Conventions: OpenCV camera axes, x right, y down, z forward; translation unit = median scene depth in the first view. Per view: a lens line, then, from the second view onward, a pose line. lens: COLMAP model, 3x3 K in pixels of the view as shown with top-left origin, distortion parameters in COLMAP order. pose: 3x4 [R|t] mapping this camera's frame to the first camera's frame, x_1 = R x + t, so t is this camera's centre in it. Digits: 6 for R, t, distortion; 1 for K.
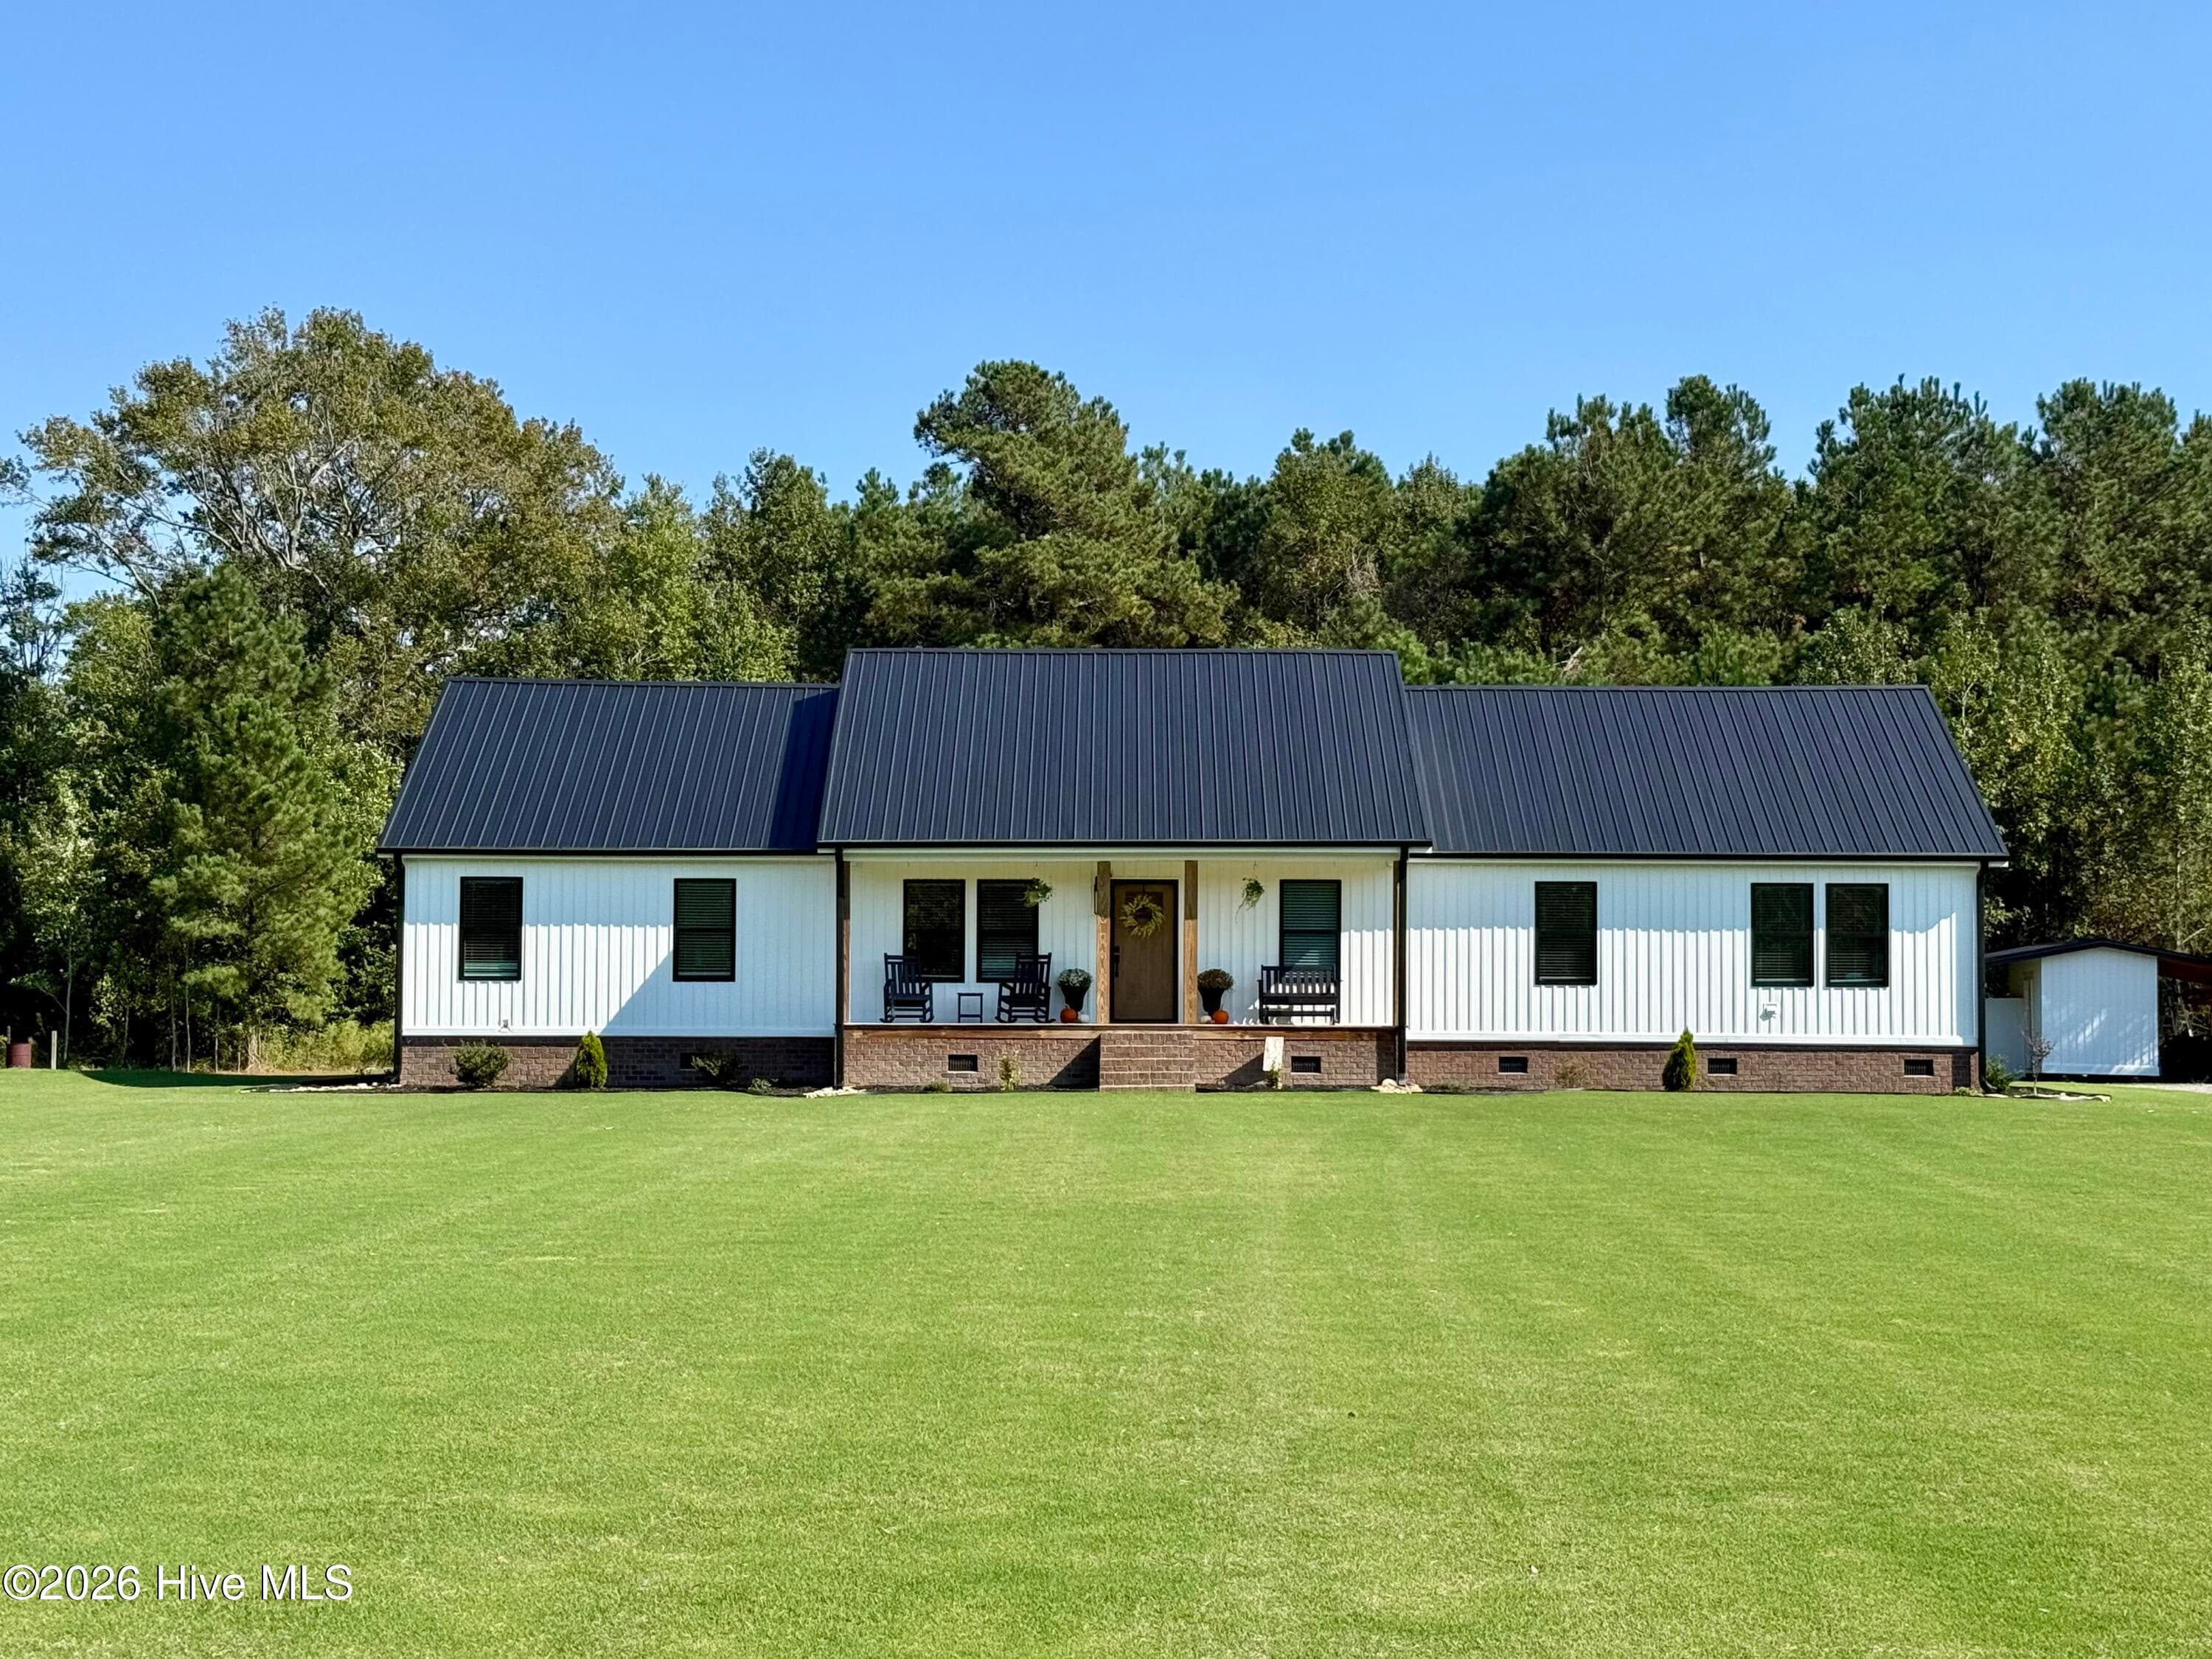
lens RADIAL K [[3471.5, 0, 1125.4], [0, 3471.5, 855.0], [0, 0, 1]] dist [0.150744, -0.115726]
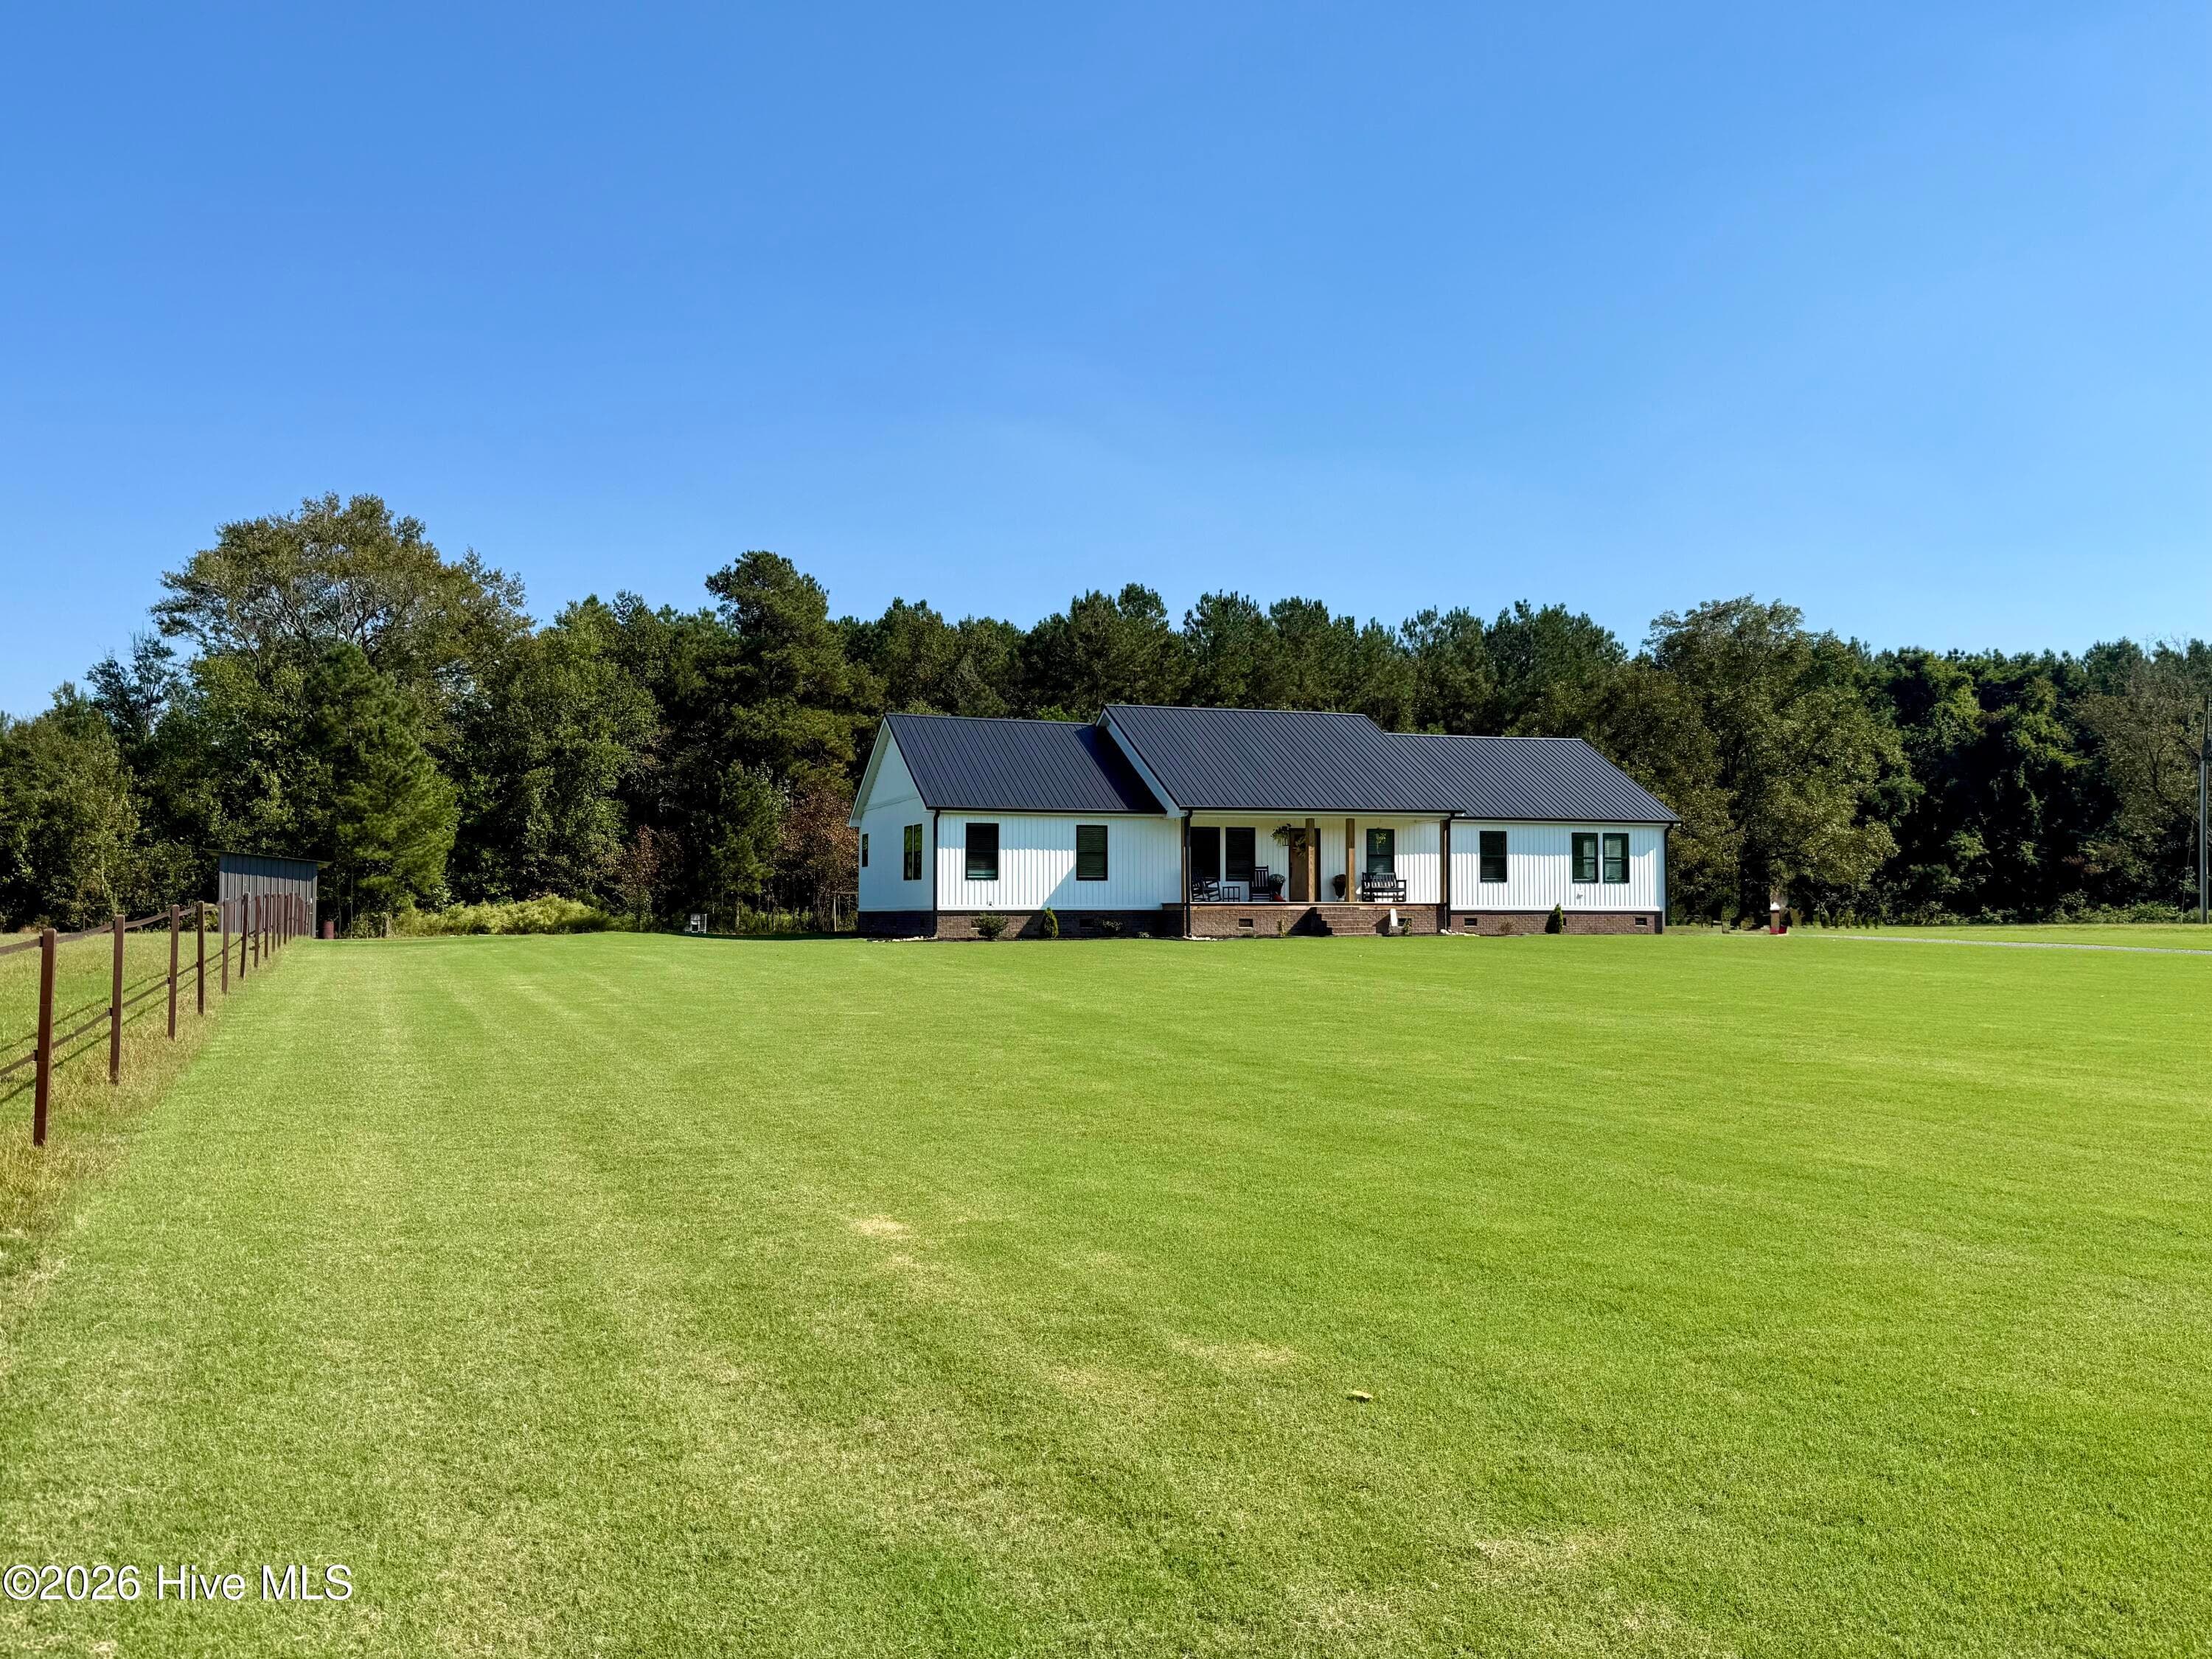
lens RADIAL K [[1755.2, 0, 1106.0], [0, 1755.2, 829.5], [0, 0, 1]] dist [0.155298, -0.288768]
pose [[0.938320, 0.009439, 0.345639, -0.437937], [-0.010524, 0.999944, 0.001261, 0.007793], [-0.345607, -0.004821, 0.938367, 0.116156]]
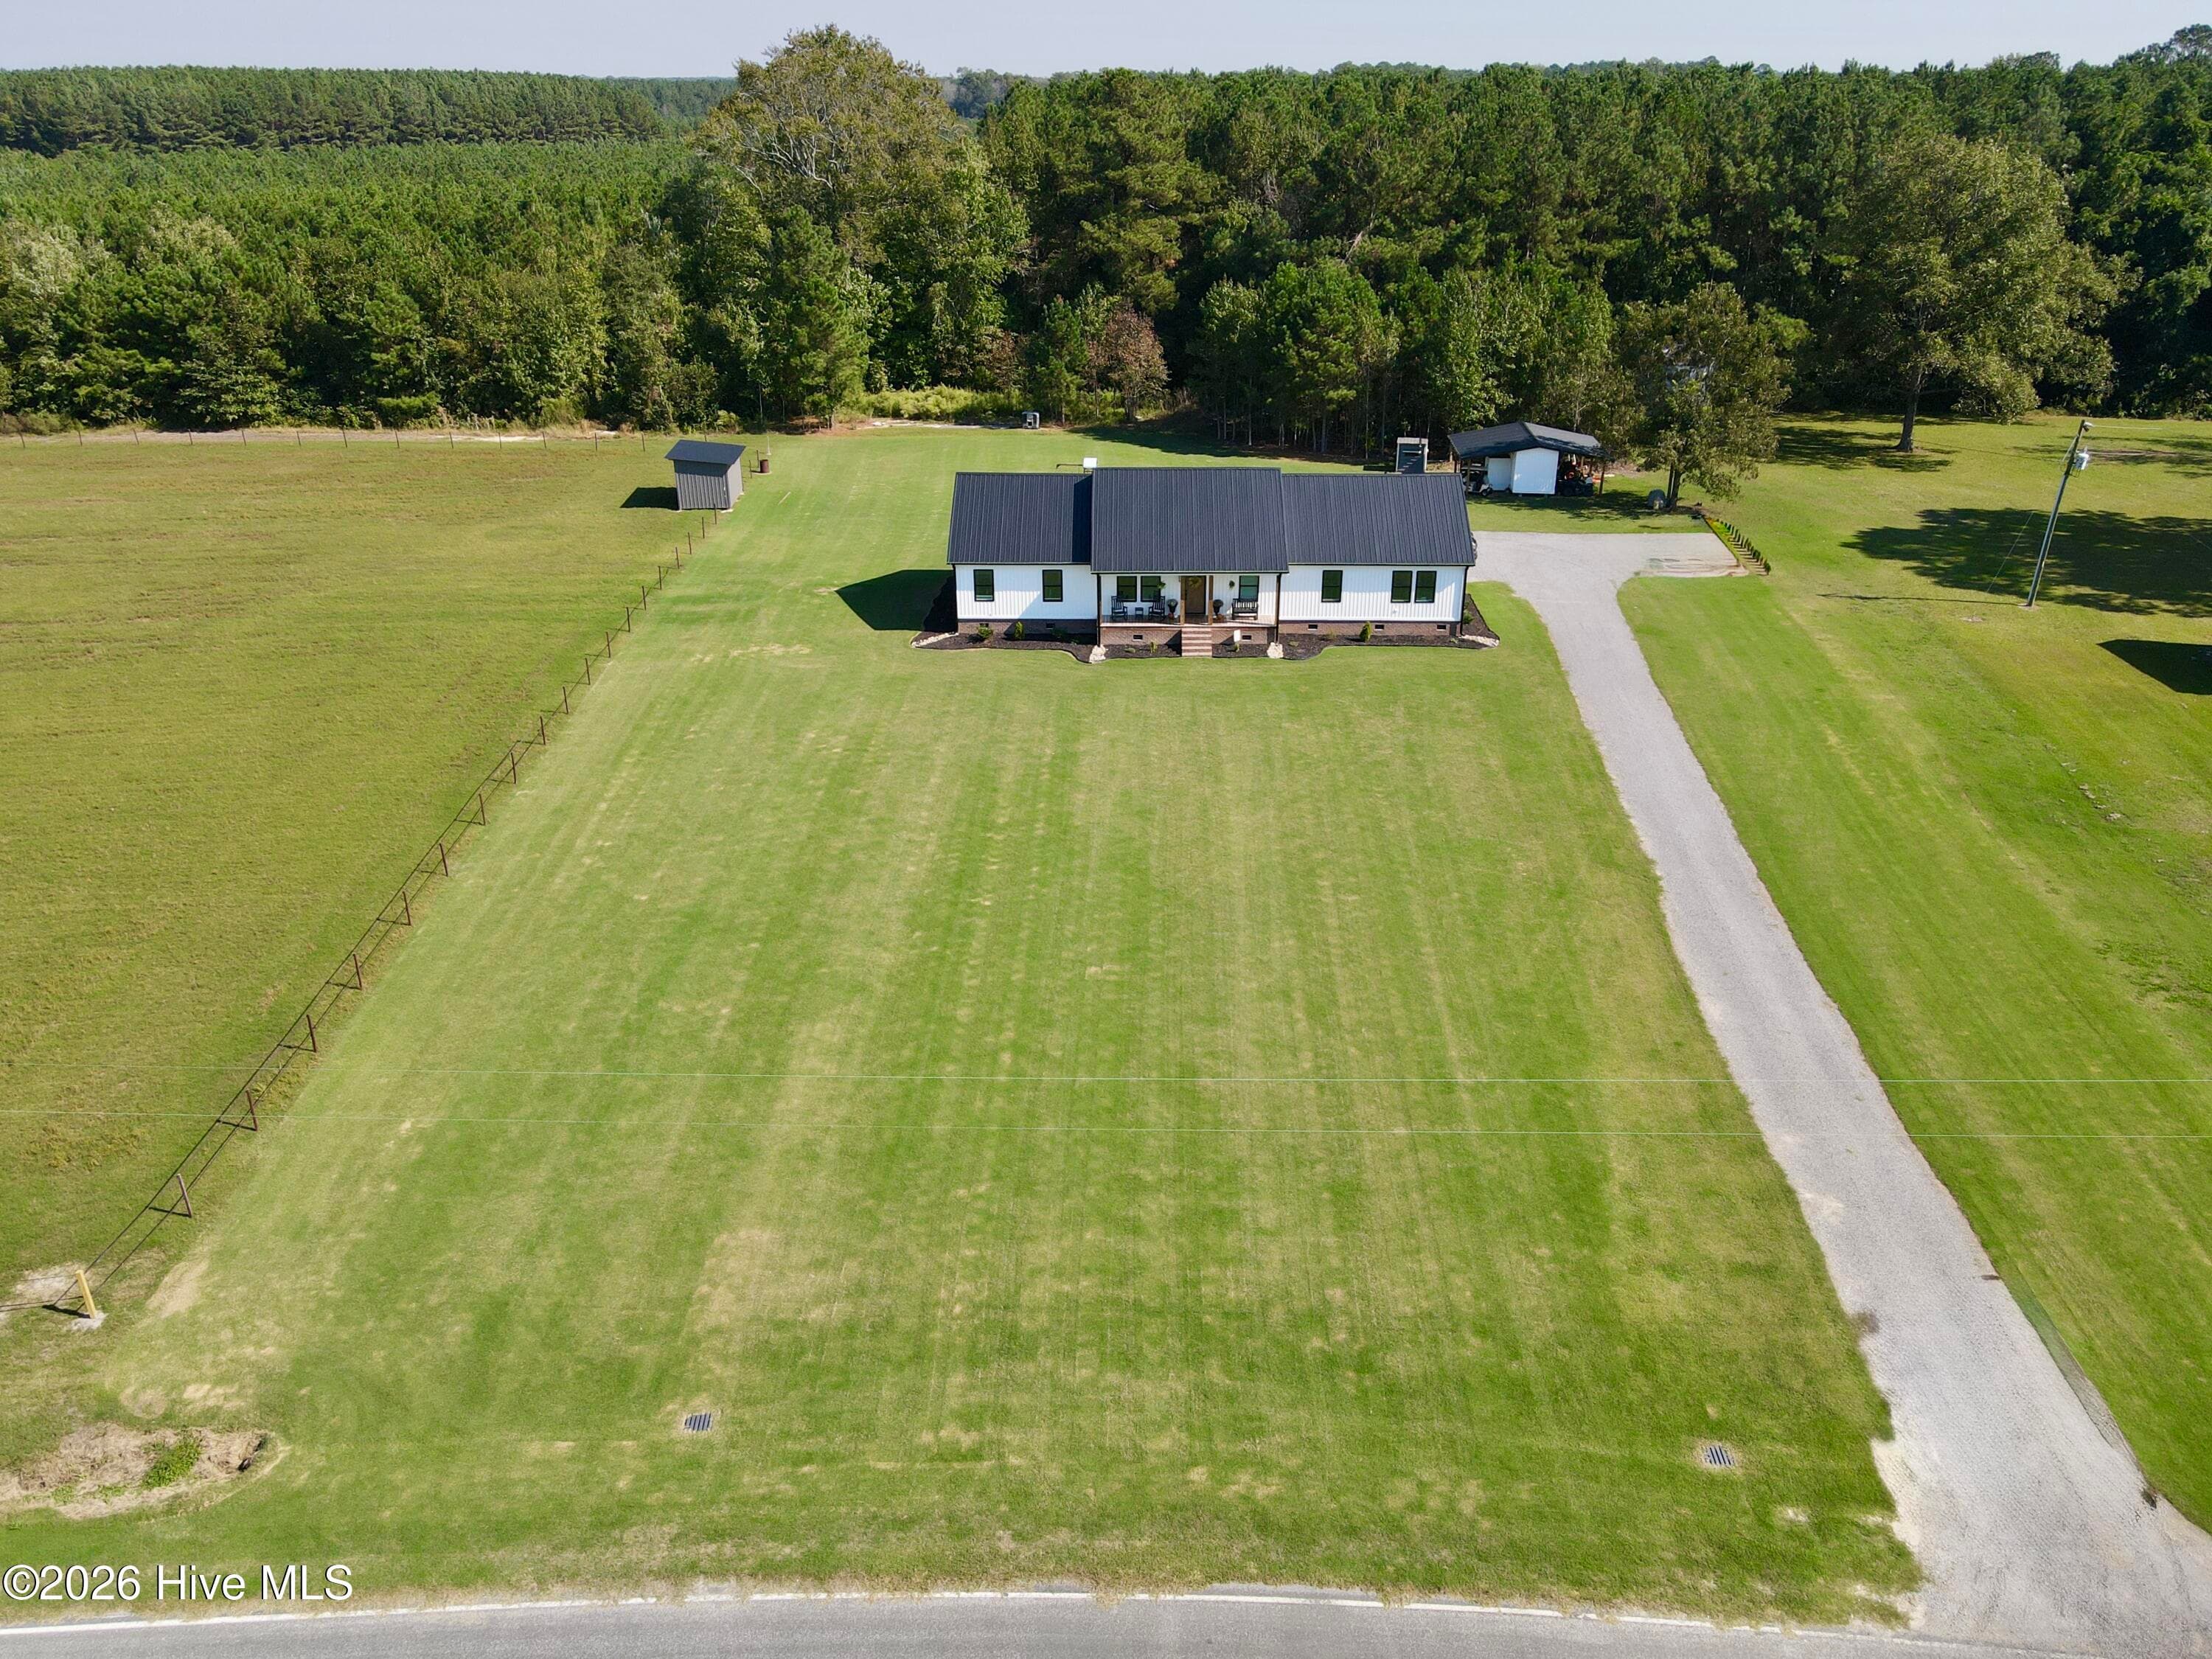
lens RADIAL K [[1603.6, 0, 1113.9], [0, 1603.6, 827.0], [0, 0, 1]] dist [-0.000726, 0.026386]
pose [[0.999863, 0.000128, -0.016547, -0.042901], [0.007613, 0.884312, 0.466834, -0.453063], [0.014692, -0.466896, 0.884190, -0.358159]]
